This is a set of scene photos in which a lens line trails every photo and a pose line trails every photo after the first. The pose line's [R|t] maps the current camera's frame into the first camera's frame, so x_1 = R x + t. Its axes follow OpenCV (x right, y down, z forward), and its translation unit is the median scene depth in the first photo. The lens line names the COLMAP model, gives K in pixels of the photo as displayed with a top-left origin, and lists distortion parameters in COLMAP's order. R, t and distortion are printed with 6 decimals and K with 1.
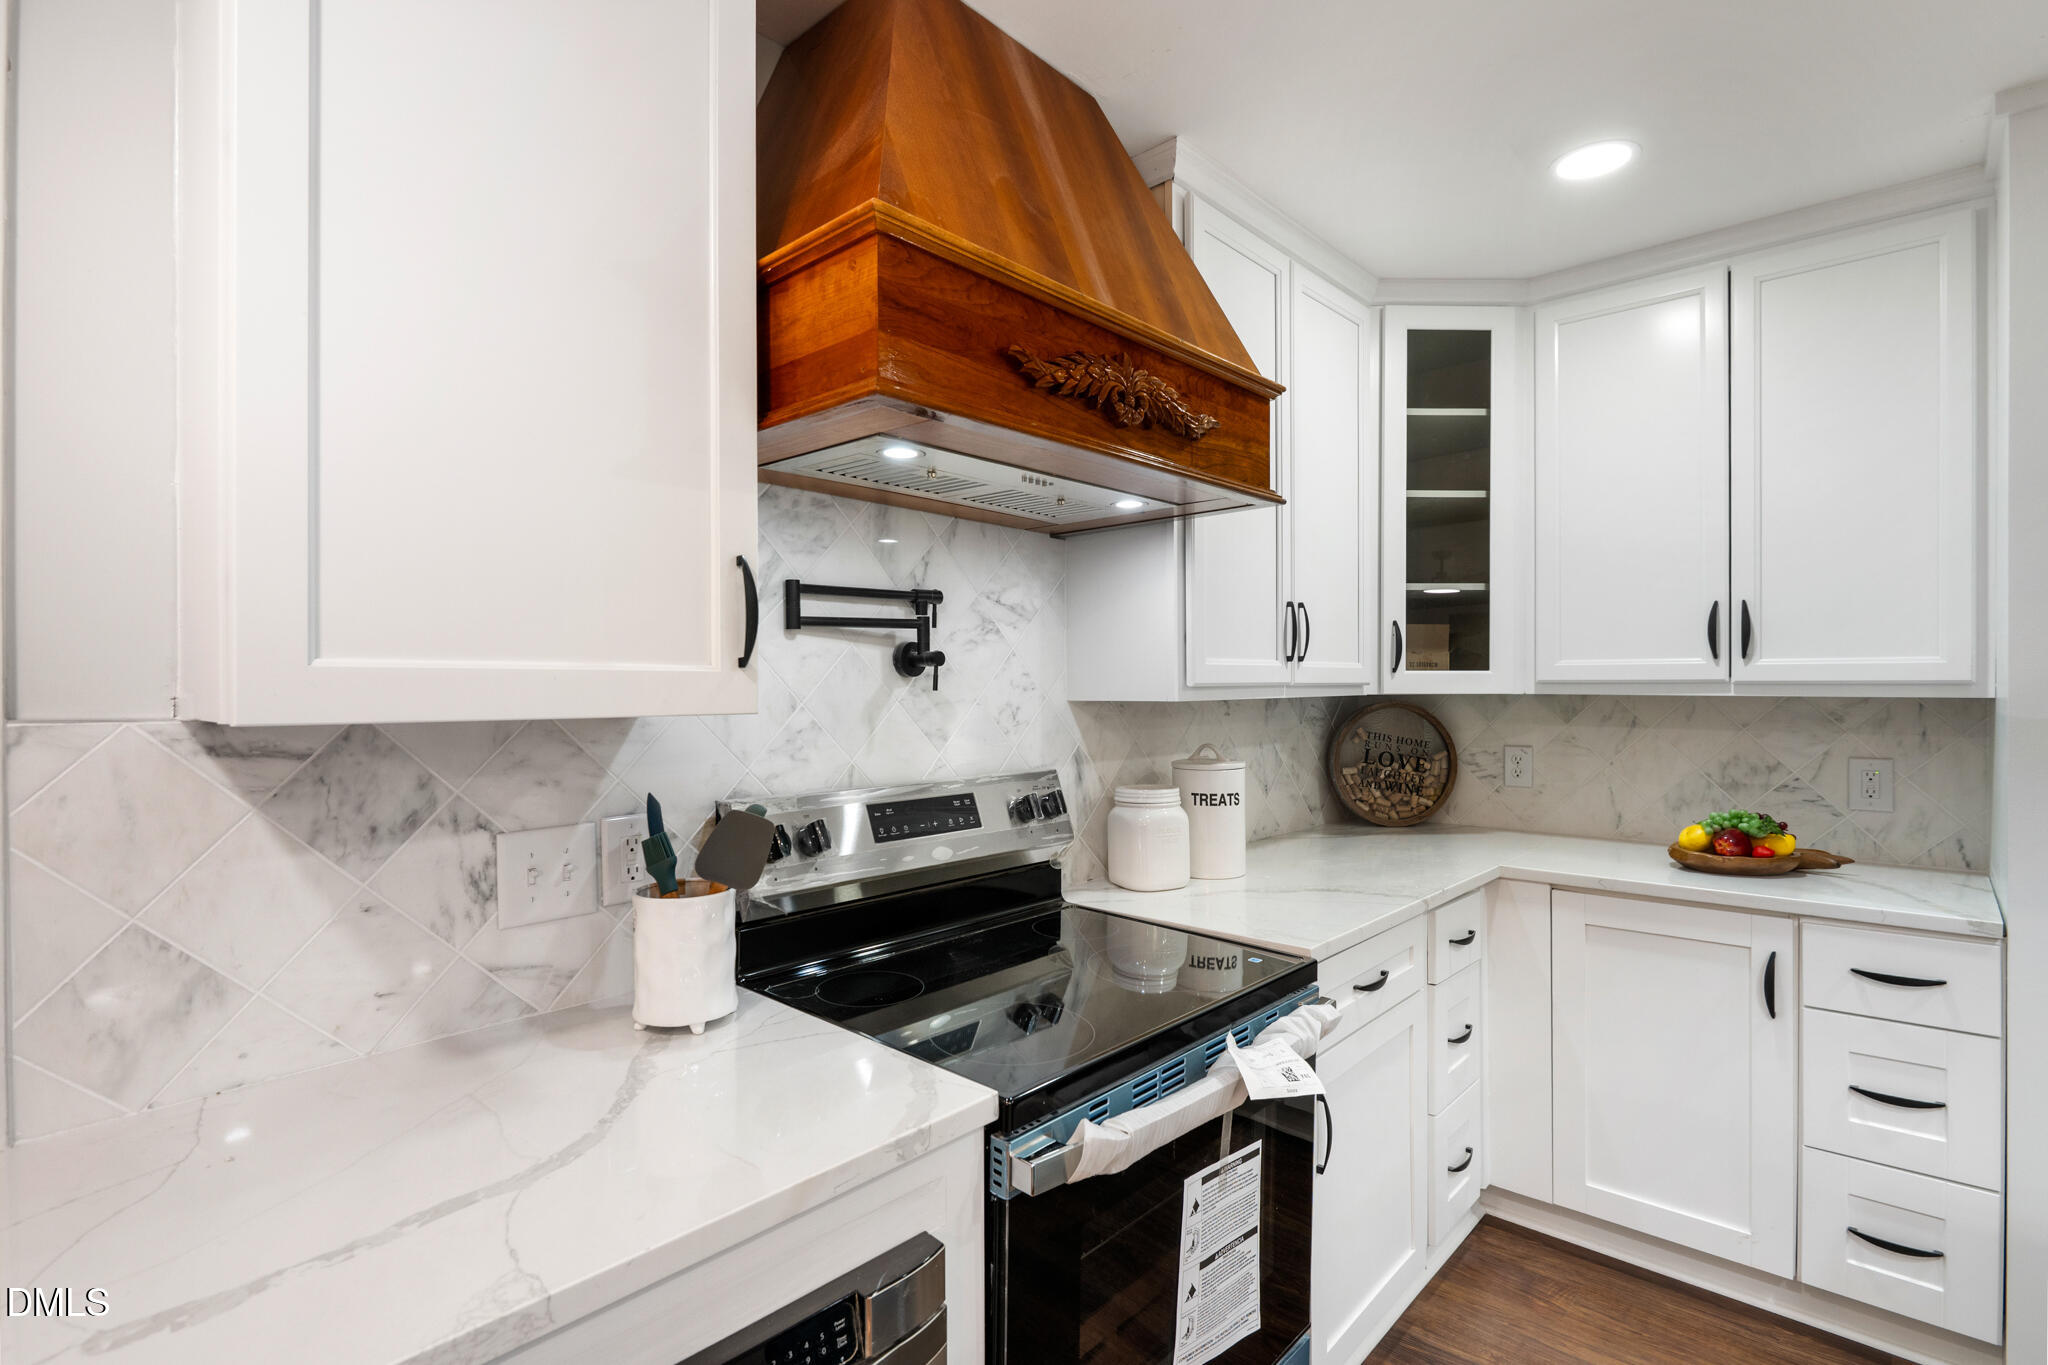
lens RADIAL K [[961.1, 0, 1030.2], [0, 961.1, 694.8], [0, 0, 1]] dist [0.003660, -0.006514]
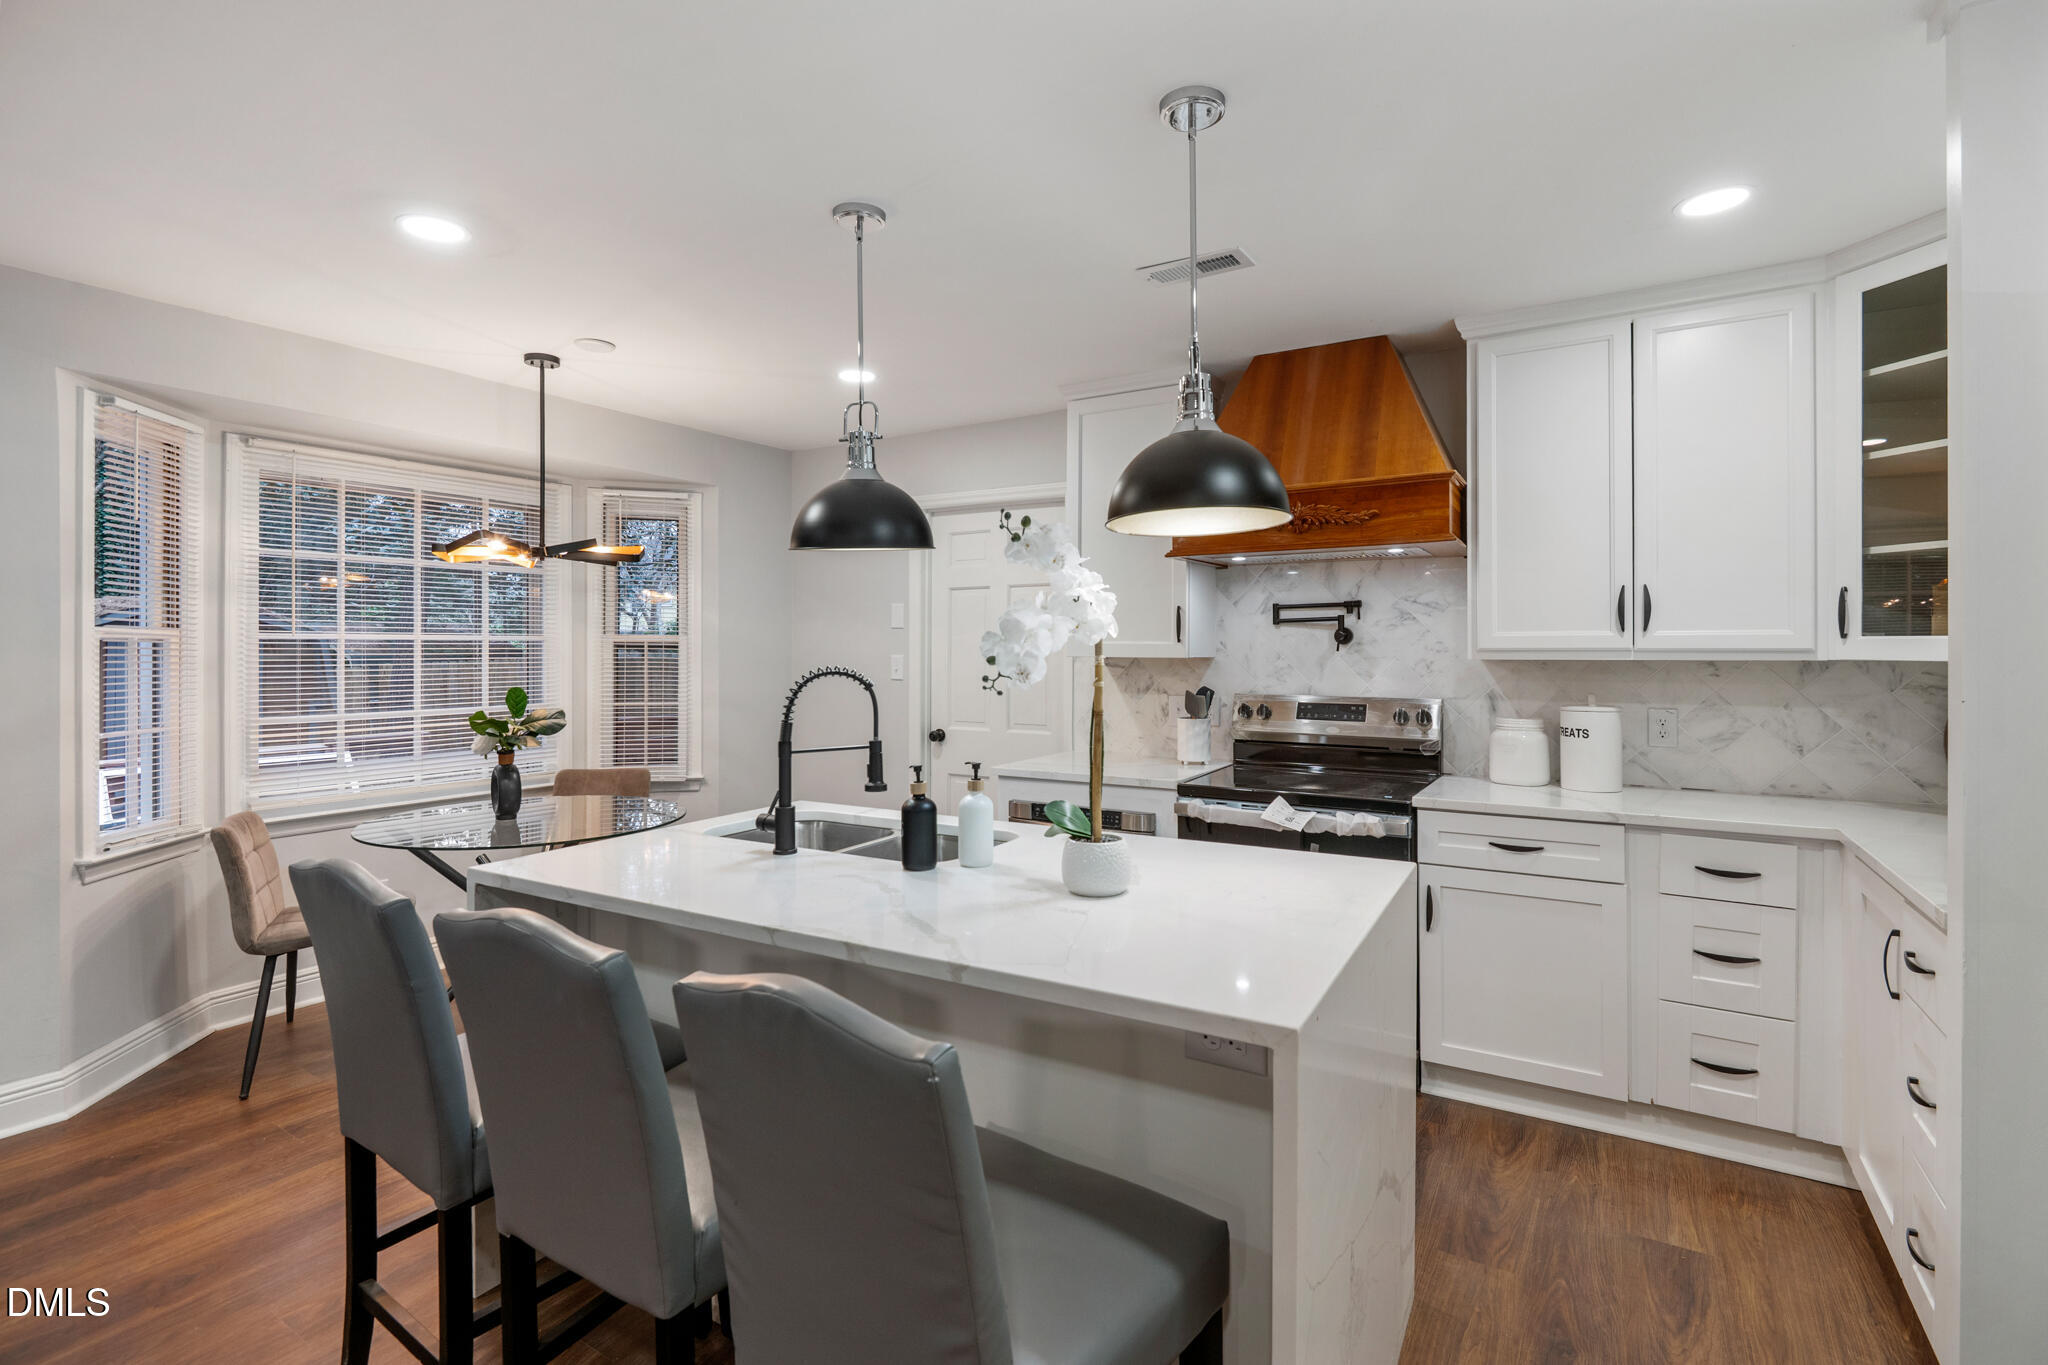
lens RADIAL K [[937.4, 0, 1019.3], [0, 937.4, 643.5], [0, 0, 1]] dist [-0.001768, 0.000337]
pose [[0.190135, -0.002461, -0.981755, 1.708277], [-0.012918, 0.999904, -0.005008, -0.002196], [0.981673, 0.013634, 0.190085, -0.045580]]
